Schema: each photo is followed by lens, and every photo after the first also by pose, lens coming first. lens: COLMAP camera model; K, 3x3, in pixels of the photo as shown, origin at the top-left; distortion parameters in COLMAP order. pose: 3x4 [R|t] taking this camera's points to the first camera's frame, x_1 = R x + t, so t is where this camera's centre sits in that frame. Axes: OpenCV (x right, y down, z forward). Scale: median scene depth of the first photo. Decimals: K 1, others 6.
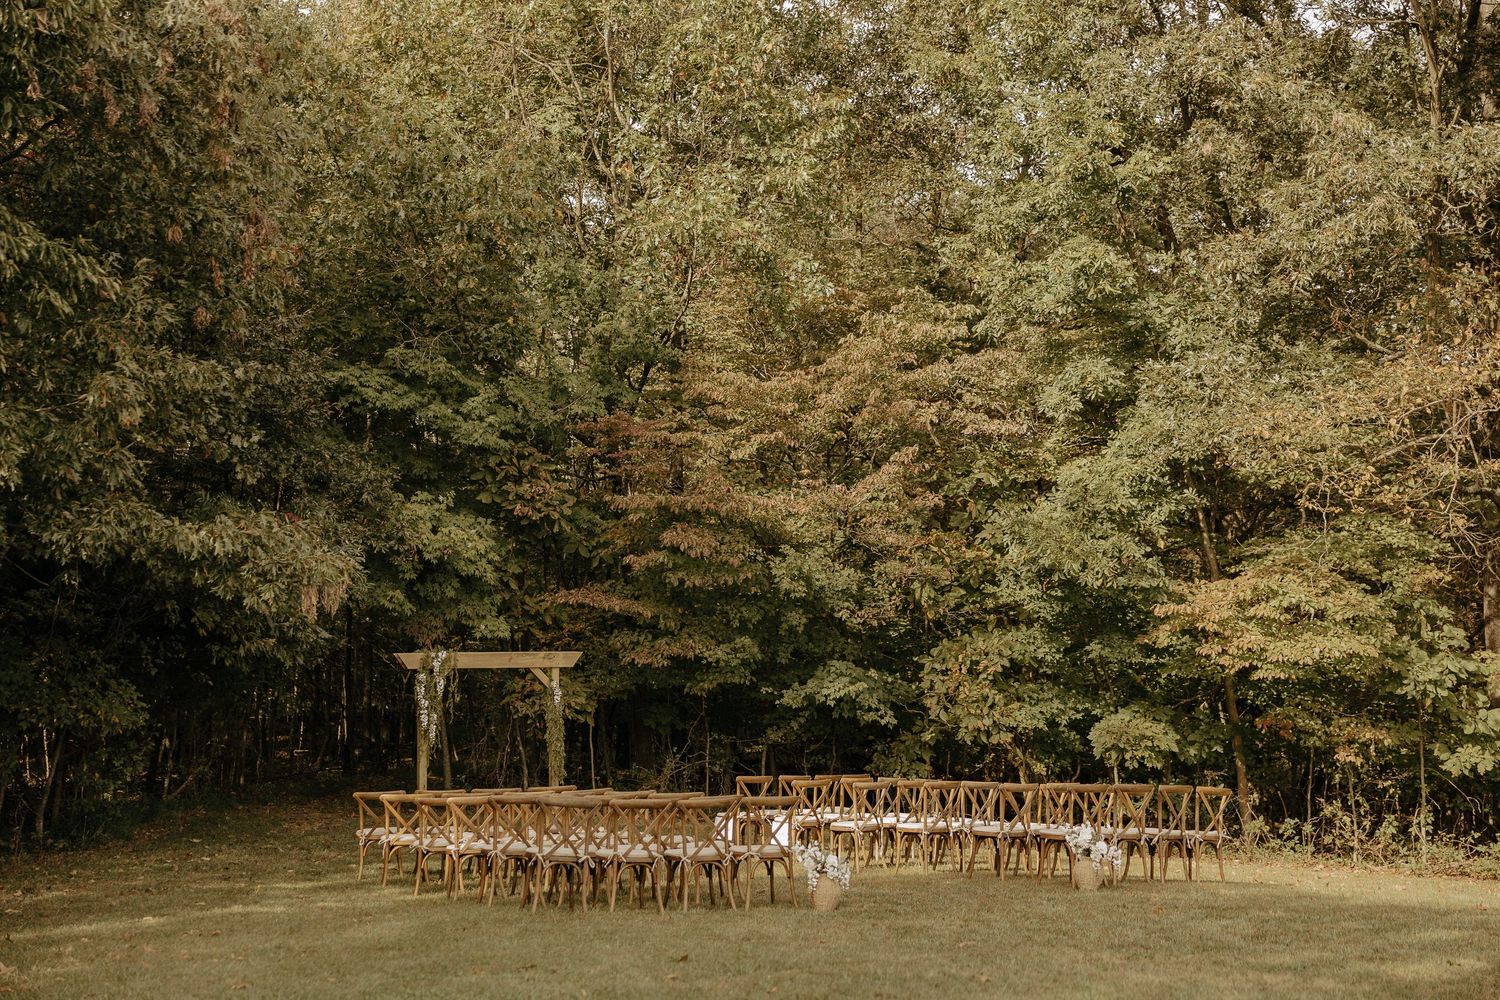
lens RADIAL K [[2138.8, 0, 748.9], [0, 2138.8, 501.5], [0, 0, 1]] dist [0.086741, 0.000000]
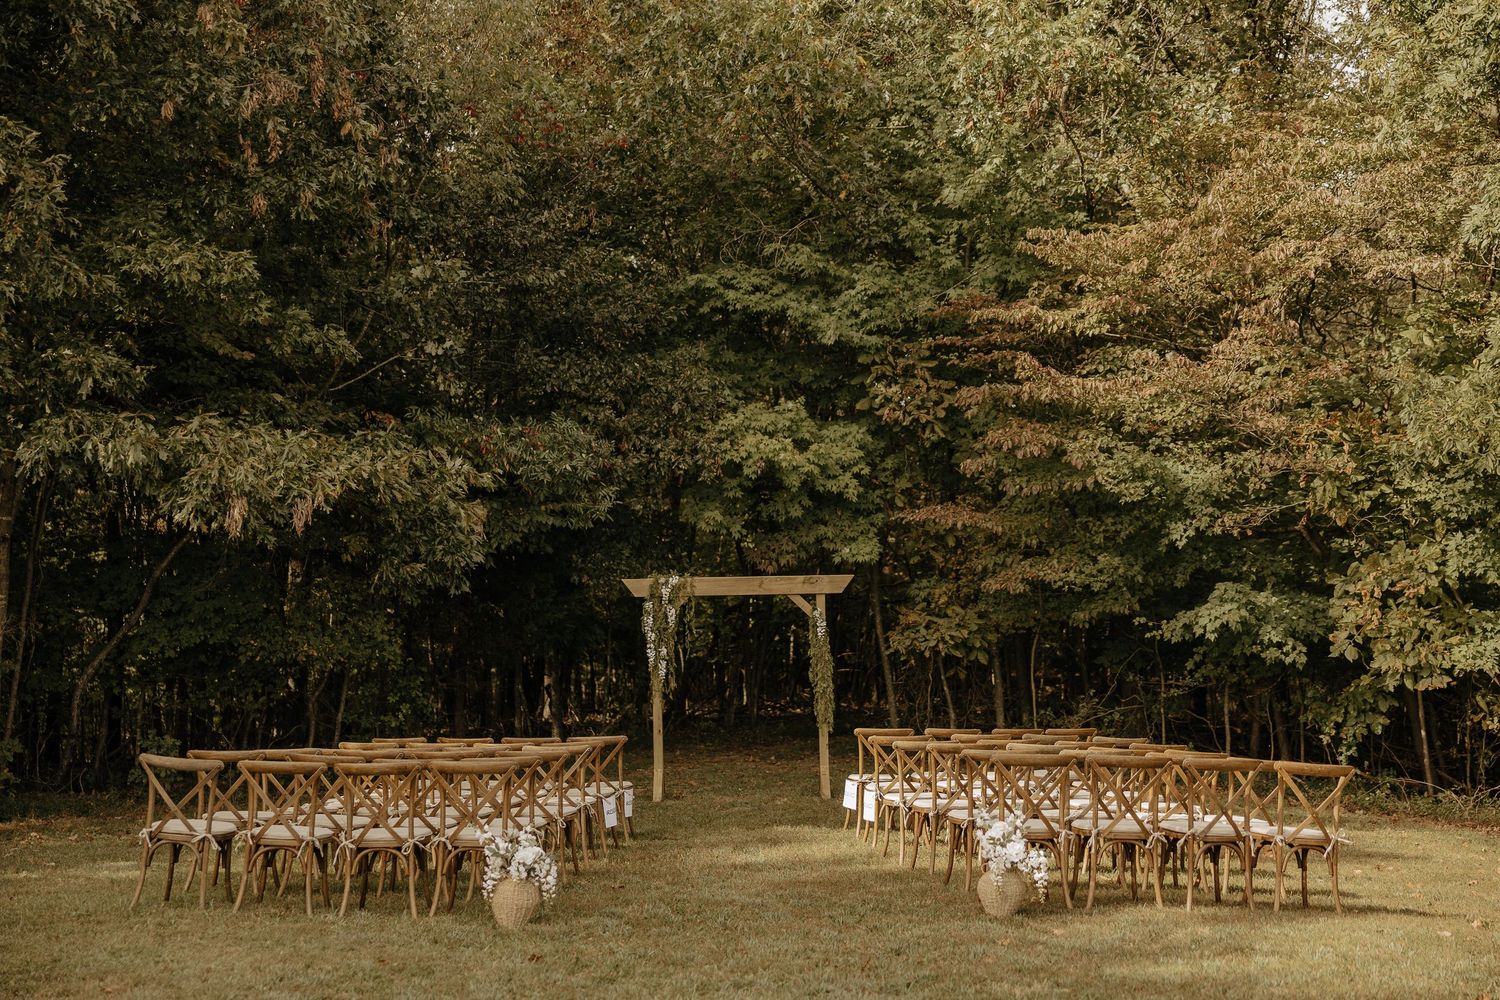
lens RADIAL K [[2034.3, 0, 754.7], [0, 2034.3, 486.3], [0, 0, 1]] dist [0.071744, 0.000000]
pose [[0.880327, -0.037237, -0.472904, 0.247094], [0.045498, 0.998946, 0.006038, 0.026801], [0.472181, -0.026832, 0.881093, 0.259851]]
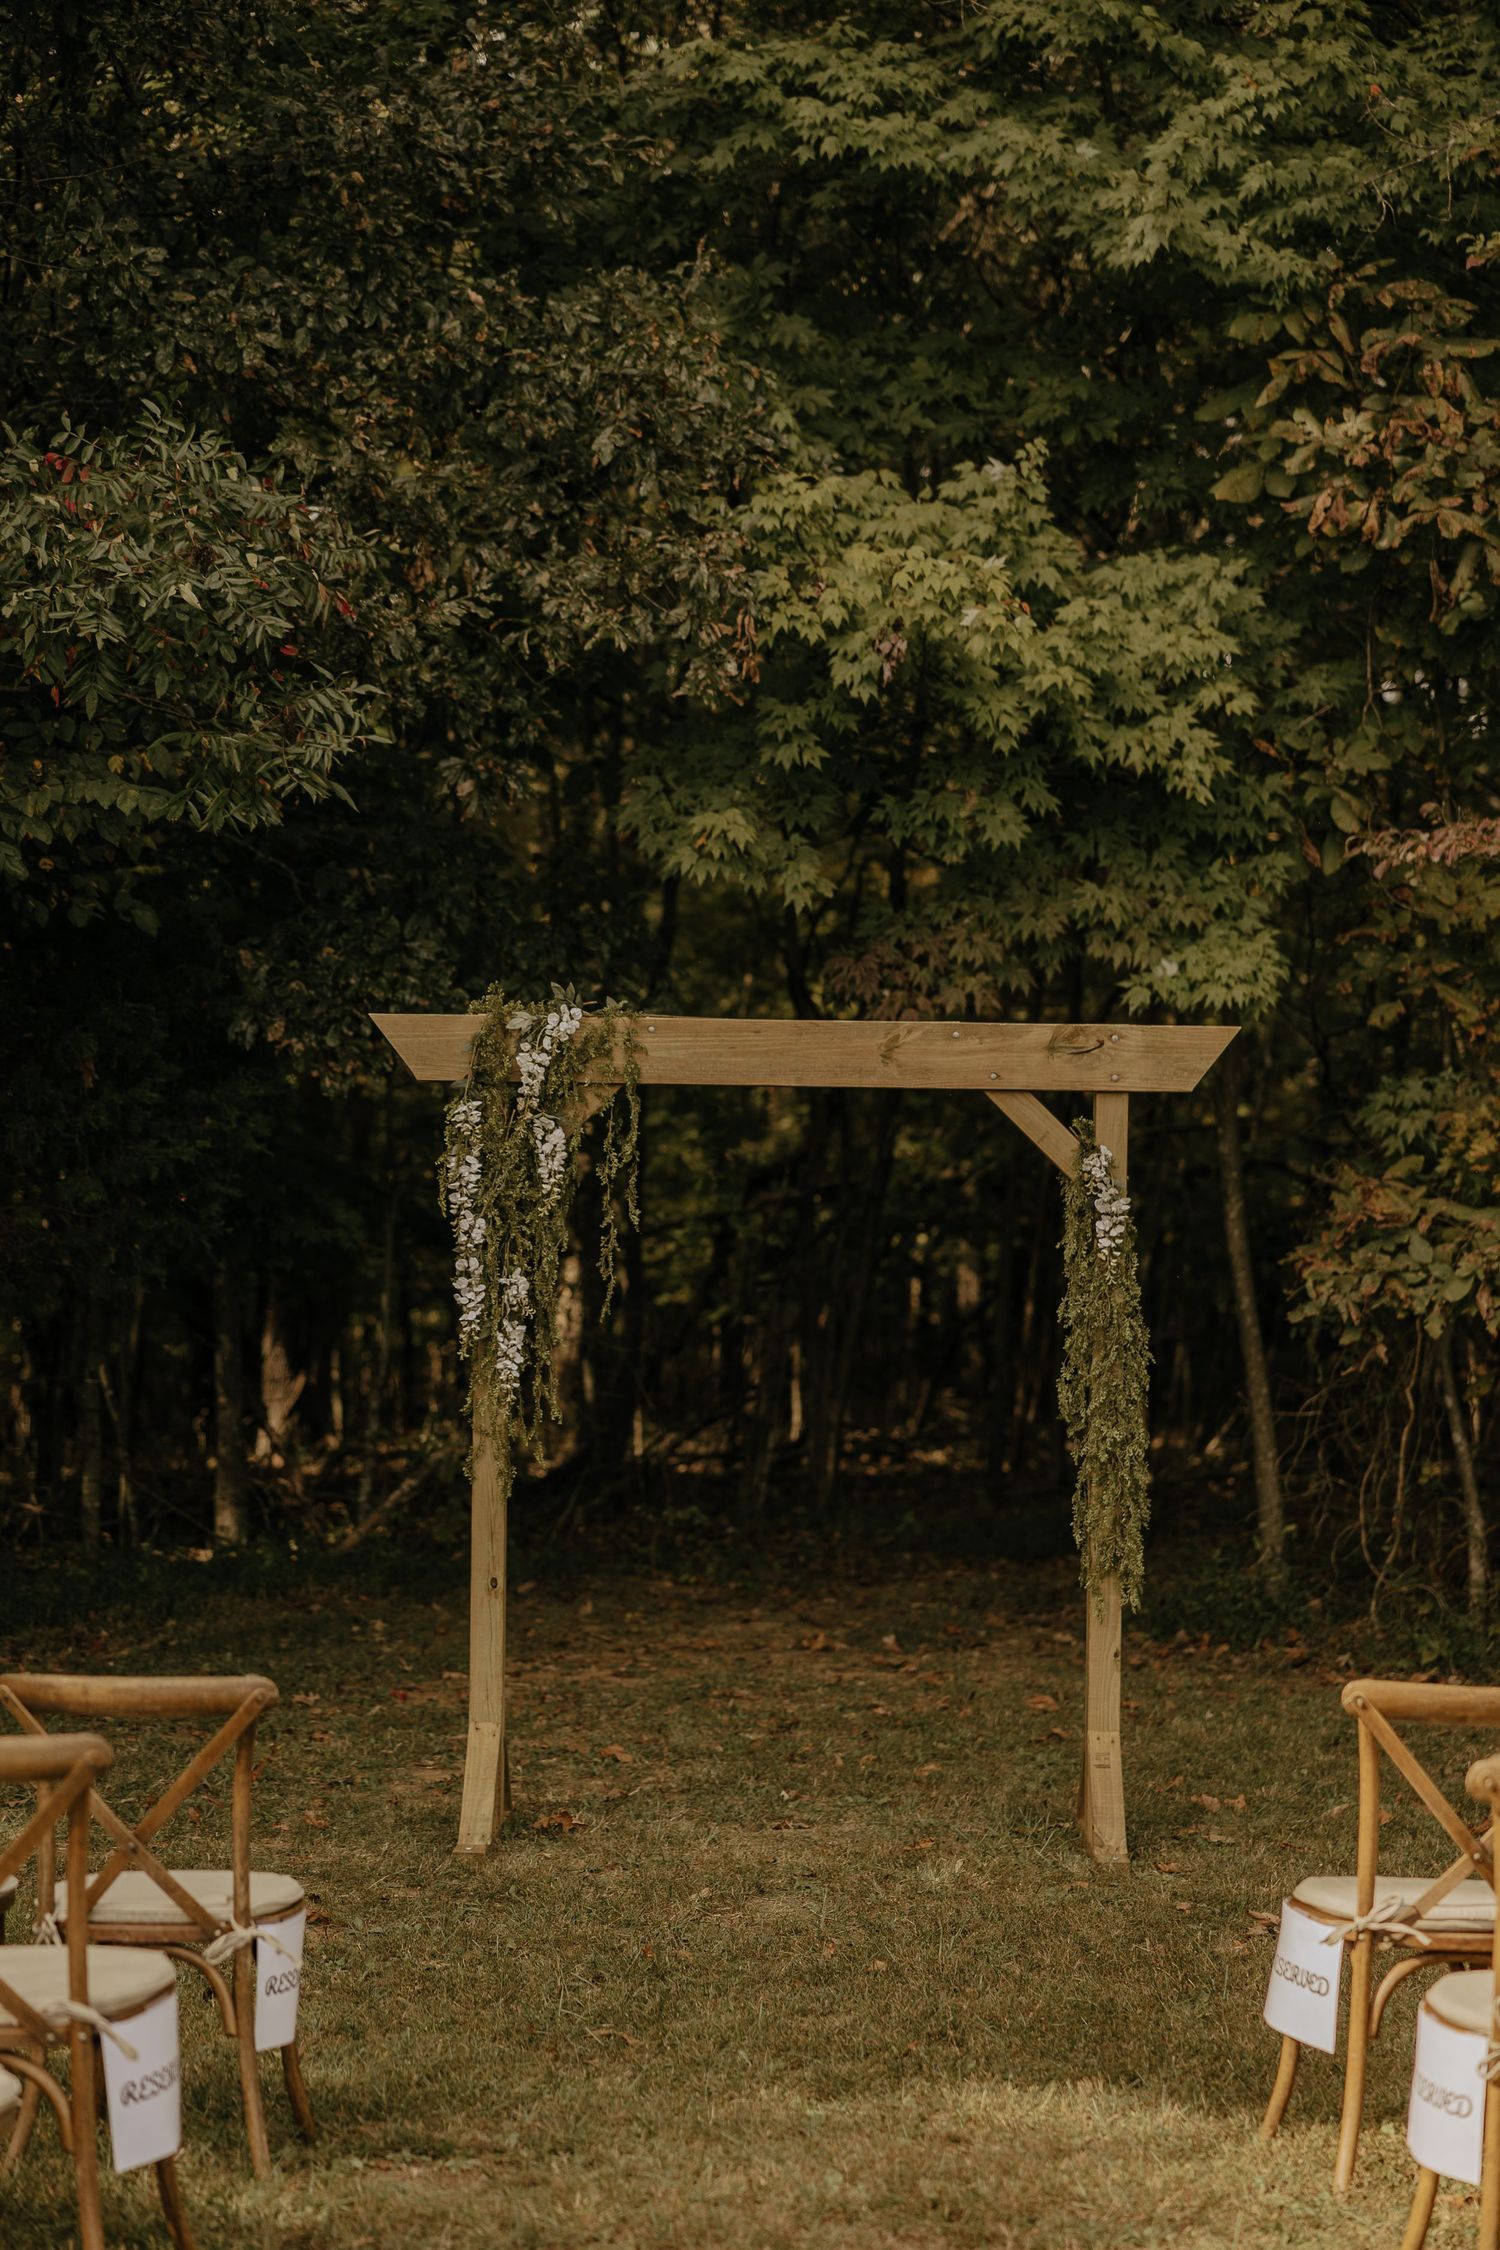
lens RADIAL K [[4335.6, 0, 741.4], [0, 4335.6, 1128.9], [0, 0, 1]] dist [0.070587, 0.000000]
pose [[0.872138, 0.013424, -0.489075, 0.091472], [0.012238, 0.998712, 0.049235, 0.053690], [0.489107, -0.048925, 0.870851, 0.537425]]
